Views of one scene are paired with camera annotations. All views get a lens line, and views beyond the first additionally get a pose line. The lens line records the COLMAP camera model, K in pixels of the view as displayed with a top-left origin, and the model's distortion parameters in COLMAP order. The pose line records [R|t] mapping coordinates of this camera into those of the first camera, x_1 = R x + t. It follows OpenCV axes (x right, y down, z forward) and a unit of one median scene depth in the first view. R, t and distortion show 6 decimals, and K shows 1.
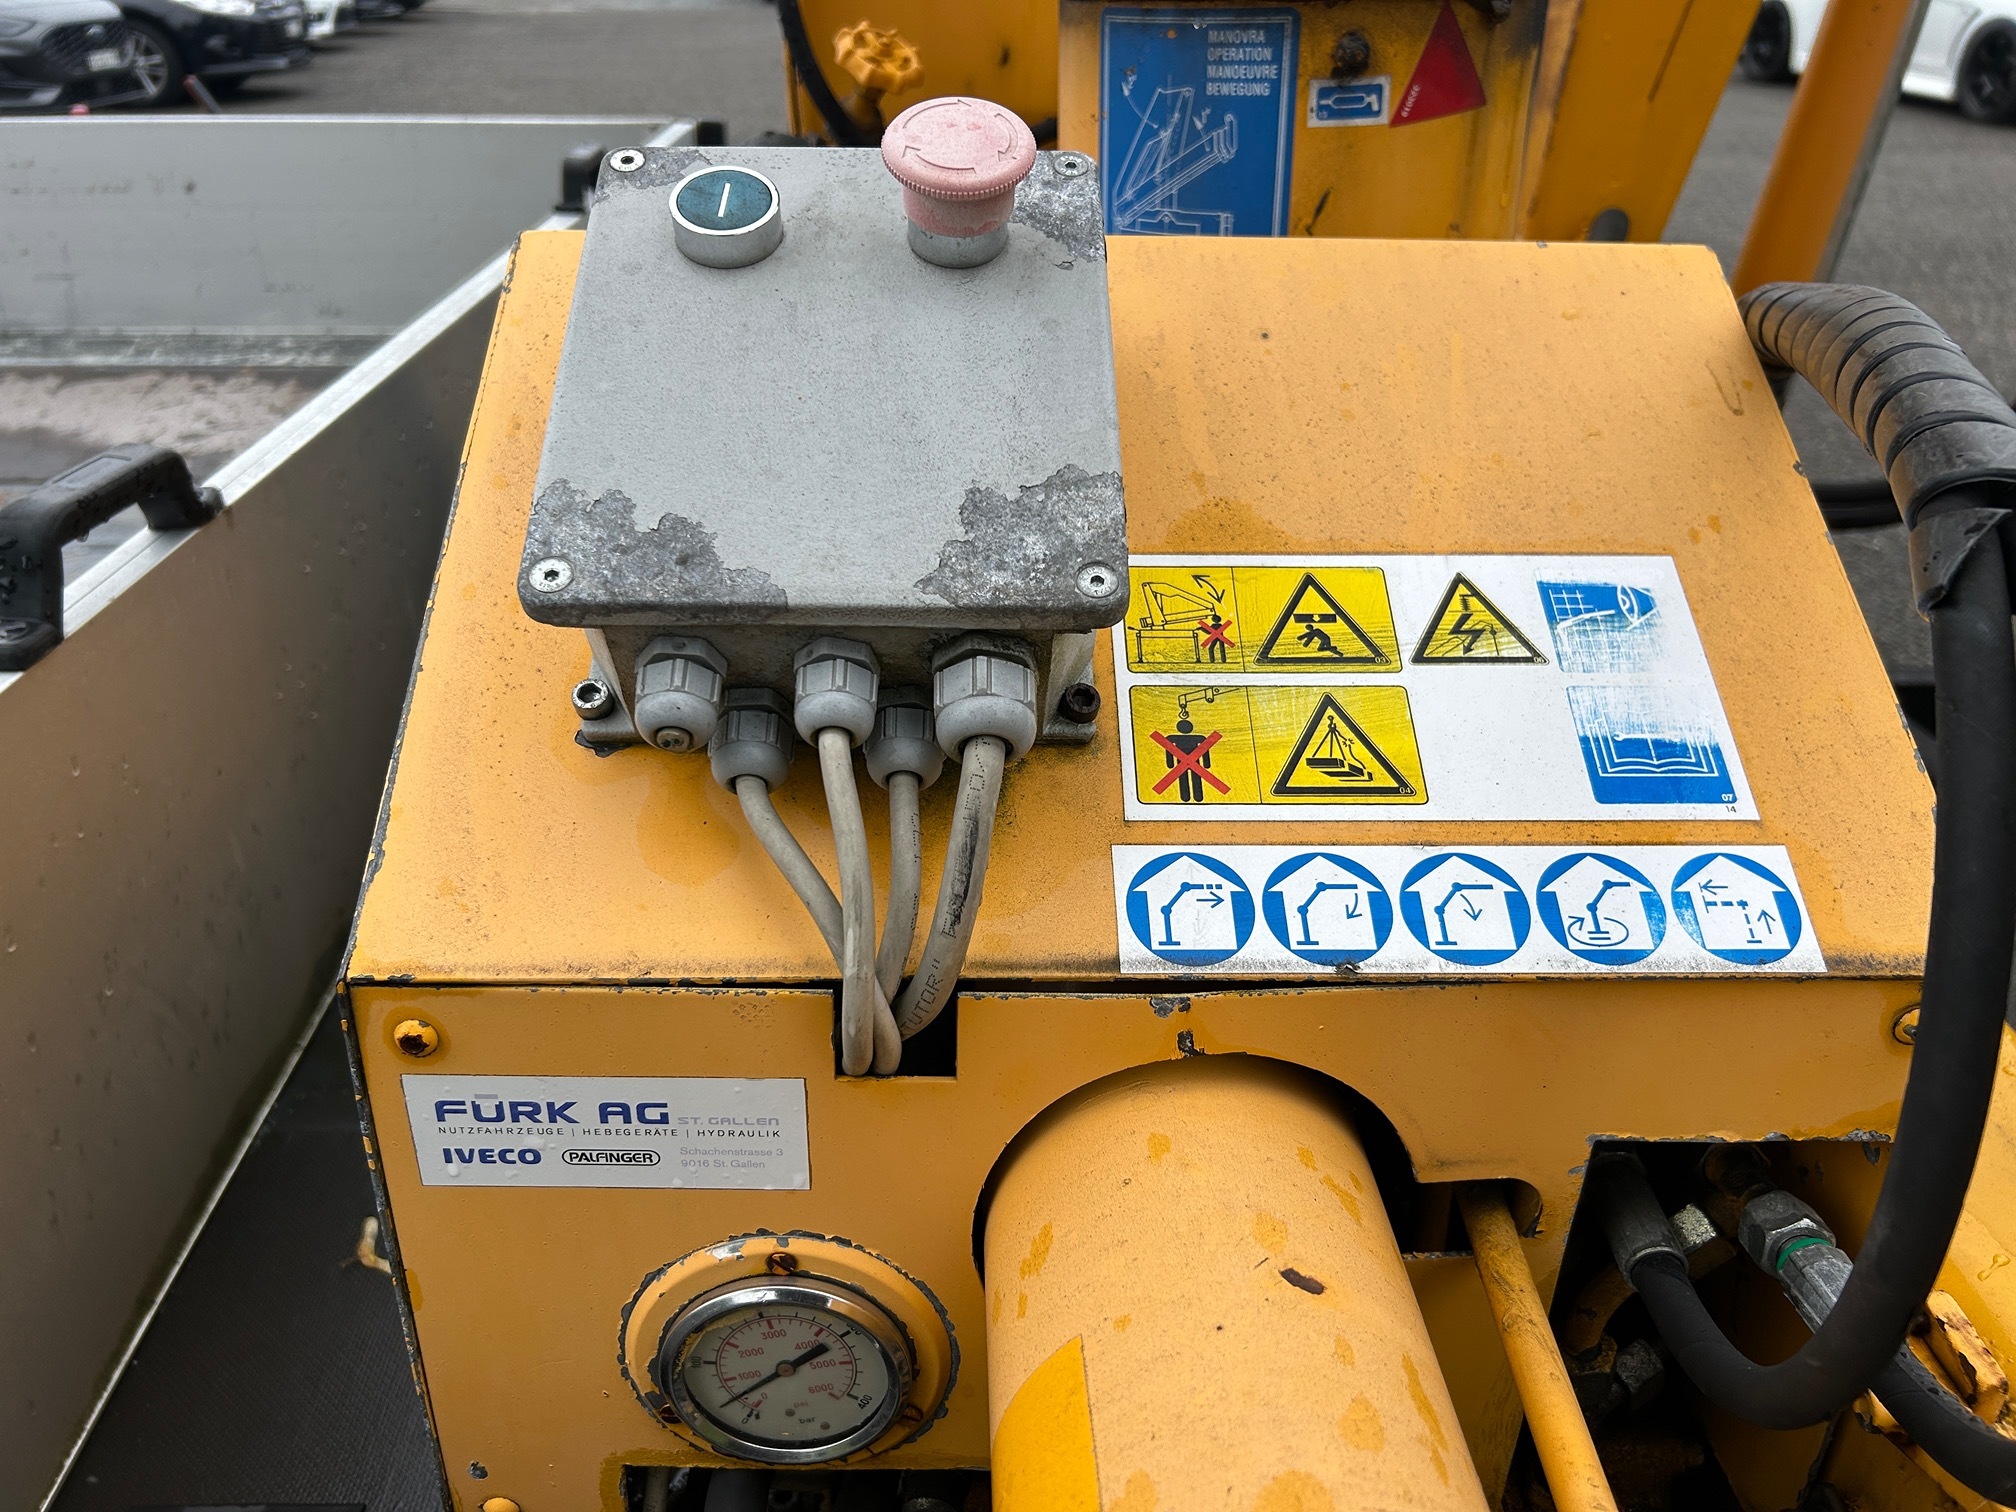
lens RADIAL K [[1581.7, 0, 1011.6], [0, 1581.7, 727.8], [0, 0, 1]] dist [-0.000814, -0.011833]
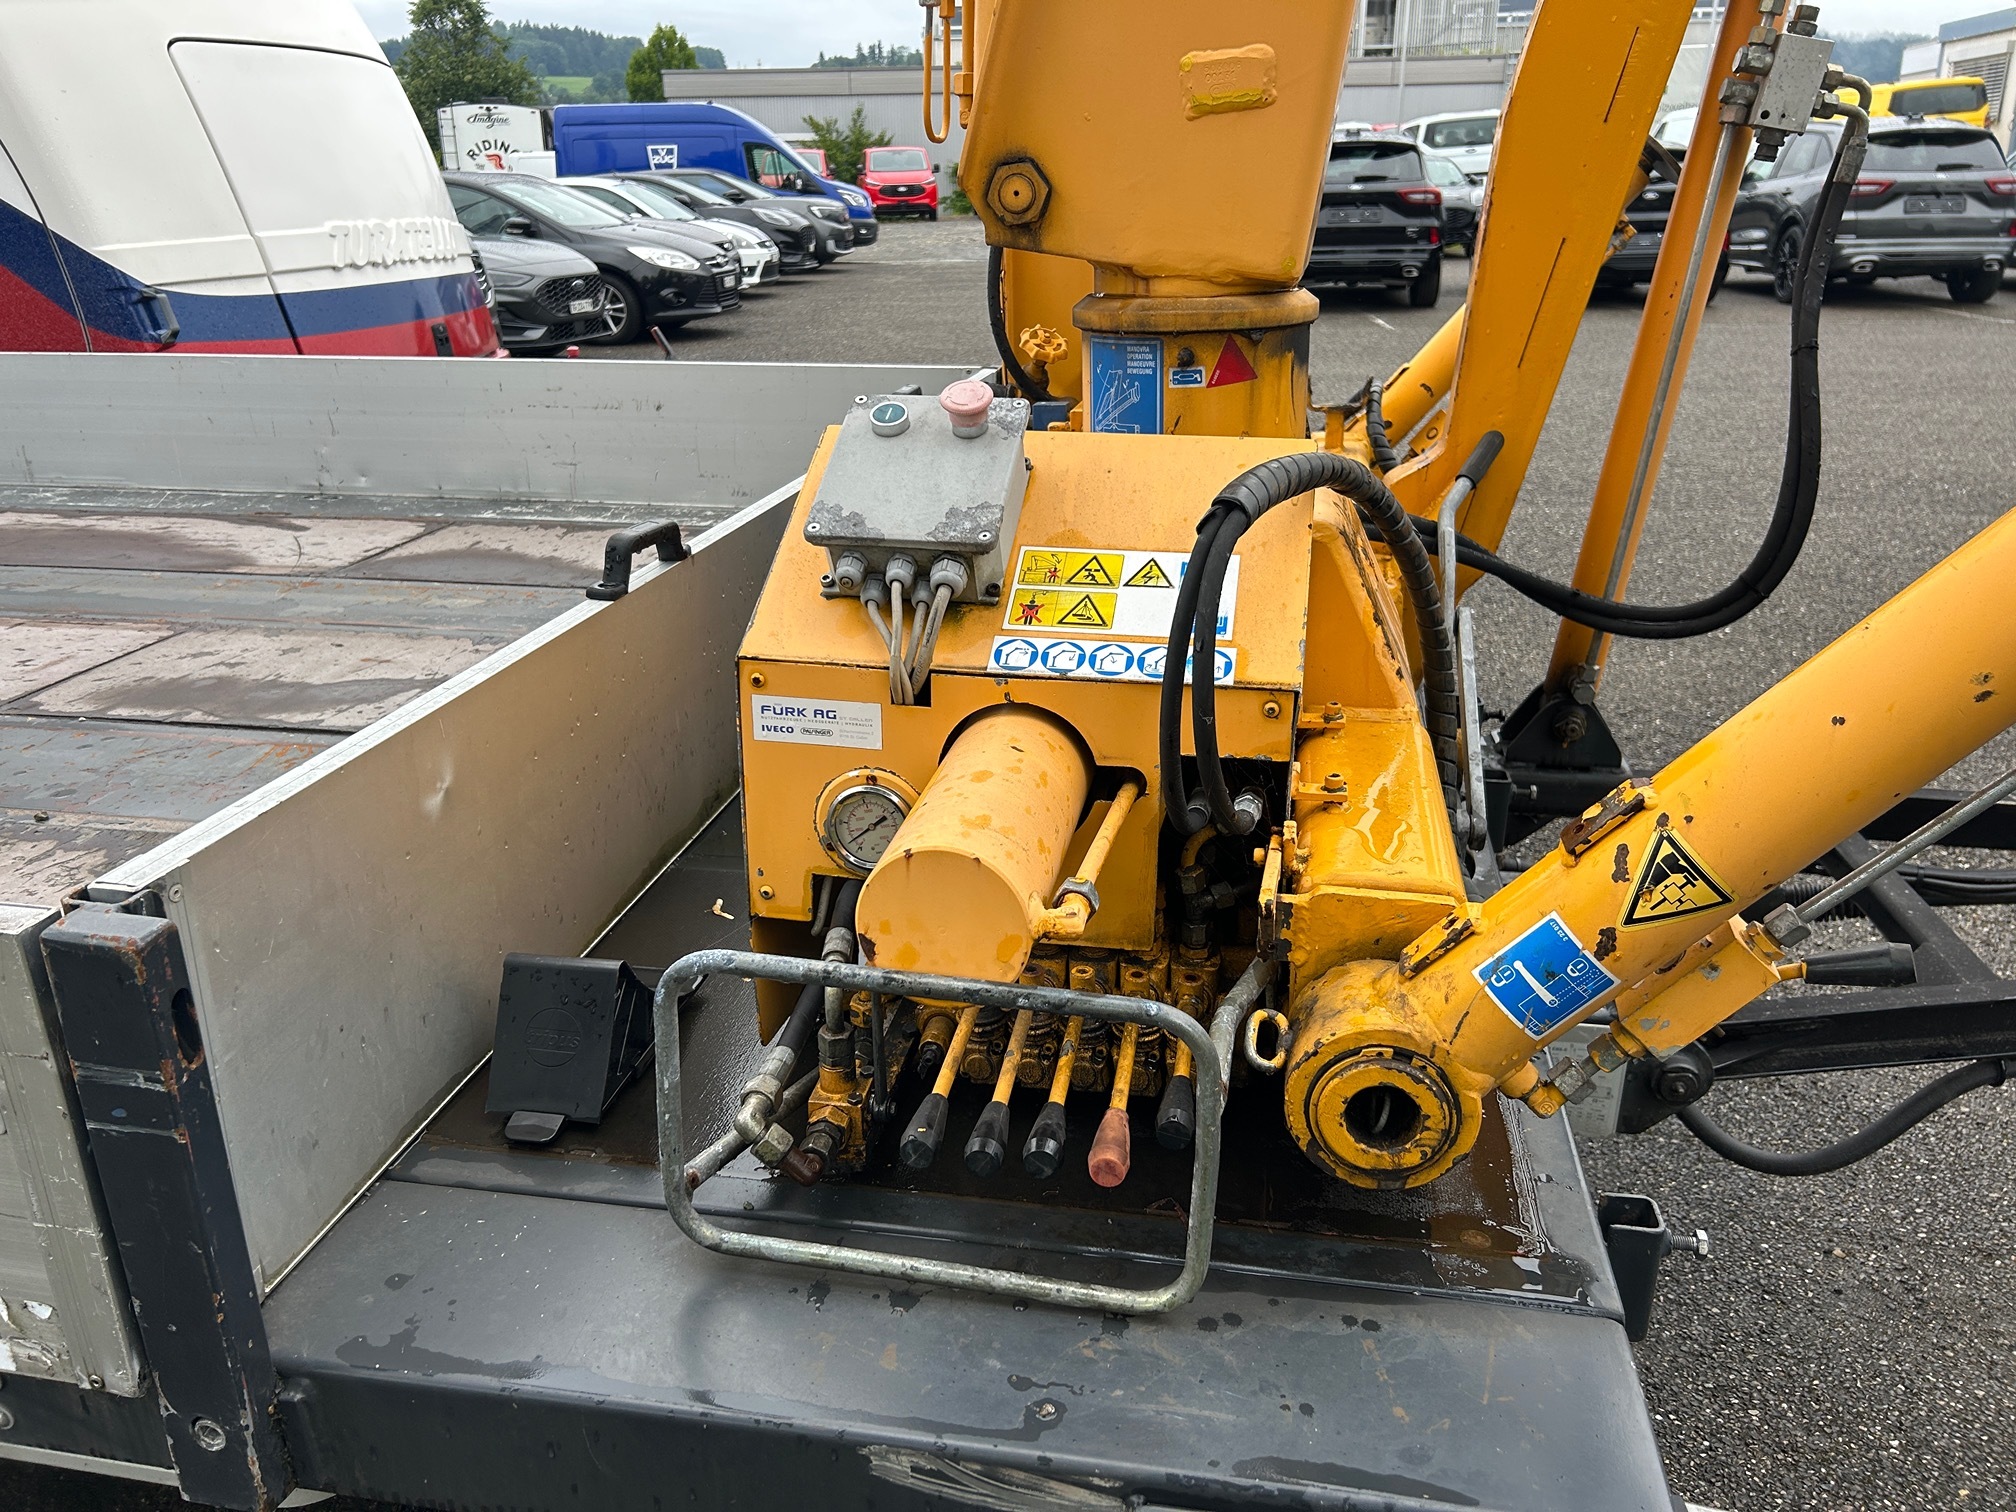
lens RADIAL K [[1526.8, 0, 997.7], [0, 1526.8, 746.0], [0, 0, 1]] dist [0.044921, -0.045059]
pose [[0.974458, 0.062277, -0.215760, 0.650191], [-0.087294, 0.990264, -0.108426, 0.549171], [0.206907, 0.124491, 0.970408, -1.582764]]
